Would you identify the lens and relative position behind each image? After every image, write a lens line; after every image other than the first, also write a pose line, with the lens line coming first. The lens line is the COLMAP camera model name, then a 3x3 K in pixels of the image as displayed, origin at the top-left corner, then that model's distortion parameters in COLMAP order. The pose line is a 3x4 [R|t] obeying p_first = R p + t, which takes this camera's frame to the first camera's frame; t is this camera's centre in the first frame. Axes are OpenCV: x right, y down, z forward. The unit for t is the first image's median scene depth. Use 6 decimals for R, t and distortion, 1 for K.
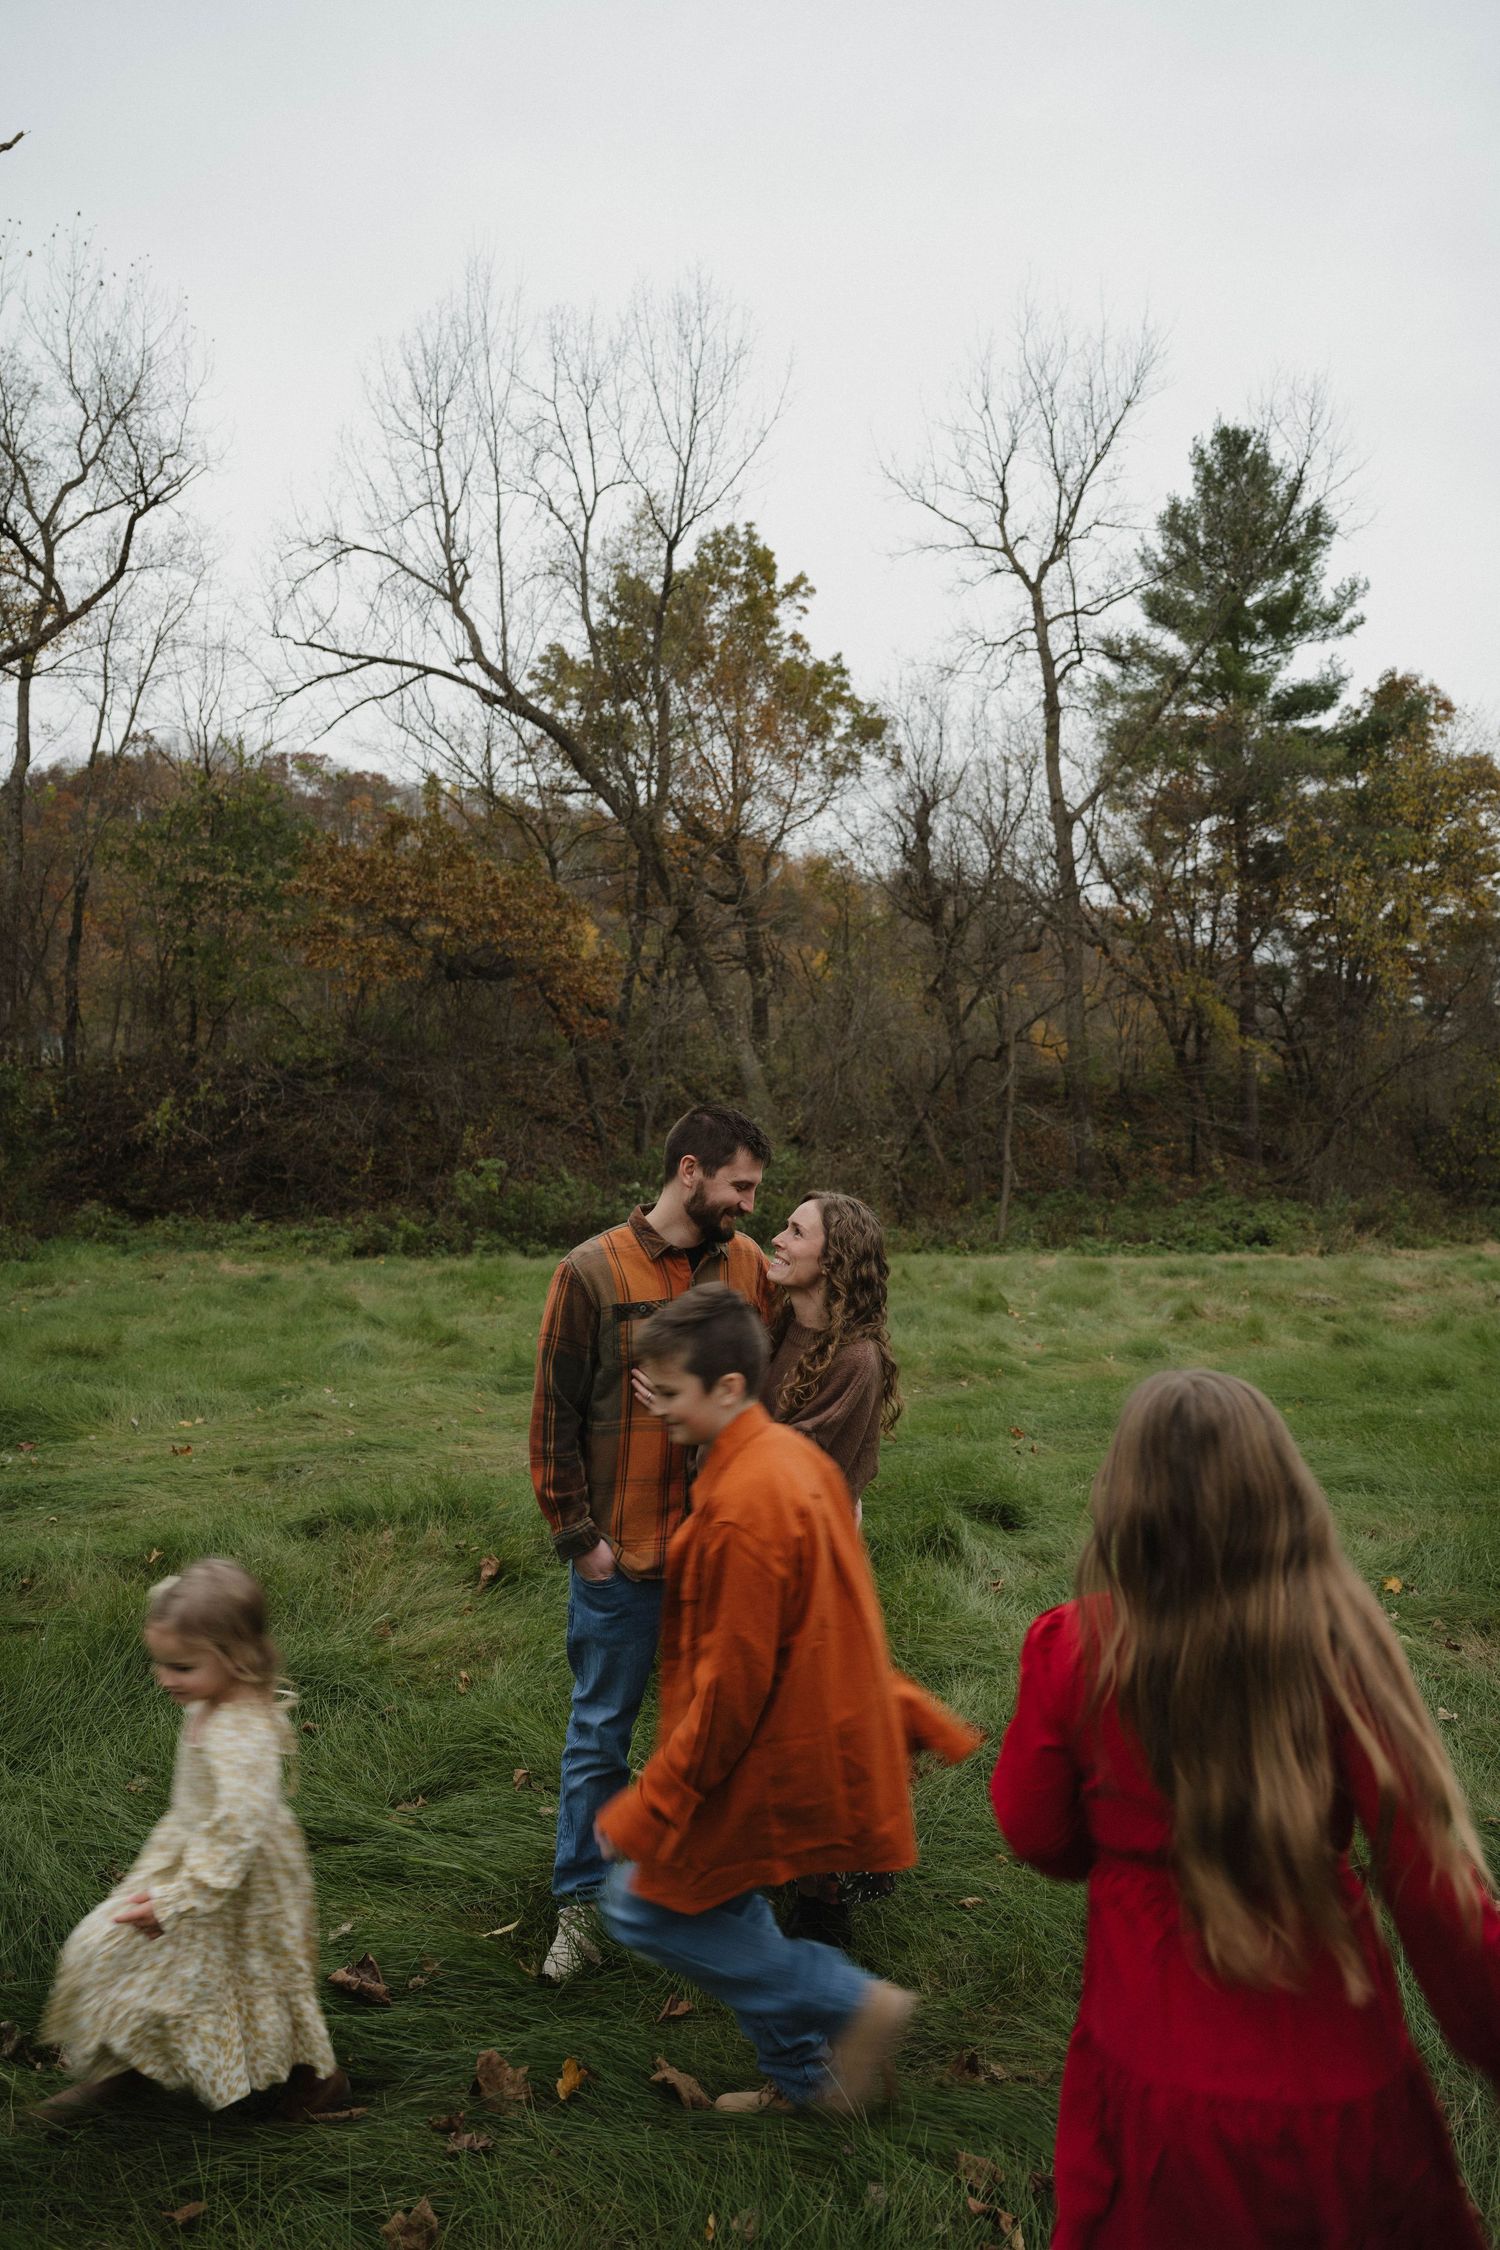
lens RADIAL K [[1574.1, 0, 740.5], [0, 1574.1, 1131.9], [0, 0, 1]] dist [-0.024901, 0.005802]
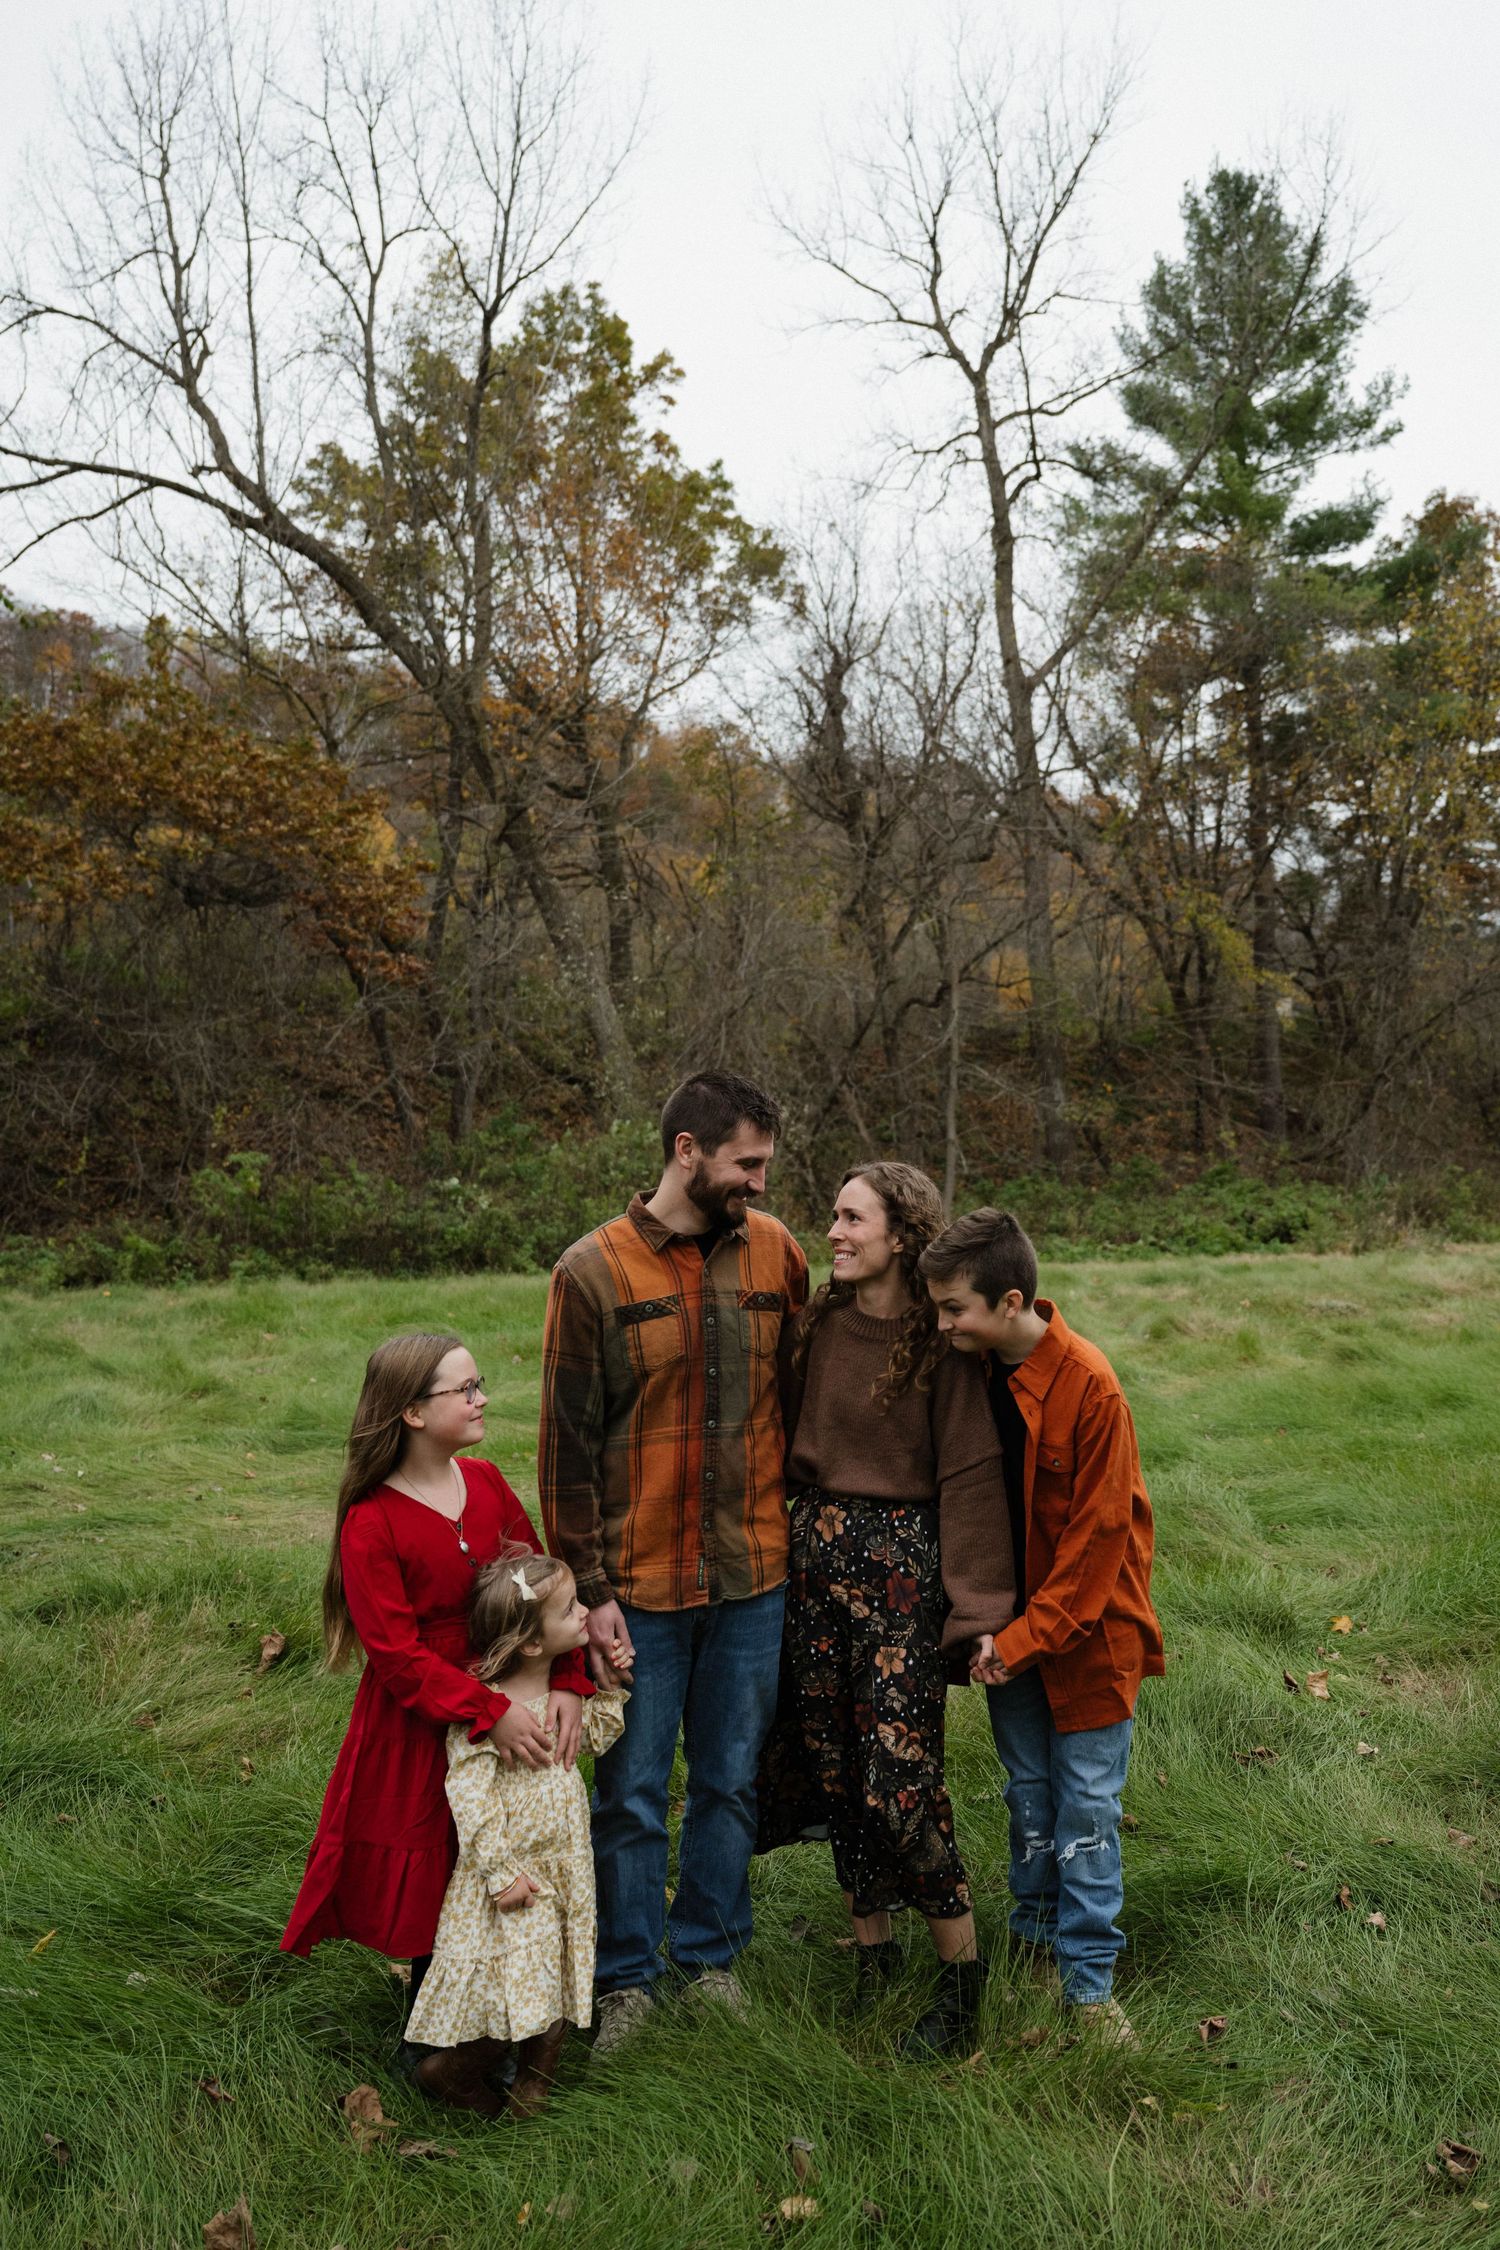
lens RADIAL K [[1785.3, 0, 762.0], [0, 1785.3, 1116.5], [0, 0, 1]] dist [-0.033693, 0.004495]
pose [[0.993404, -0.017653, 0.113299, -0.017586], [0.017533, 0.999844, 0.002050, 0.004291], [-0.113317, -0.000050, 0.993559, 0.159344]]
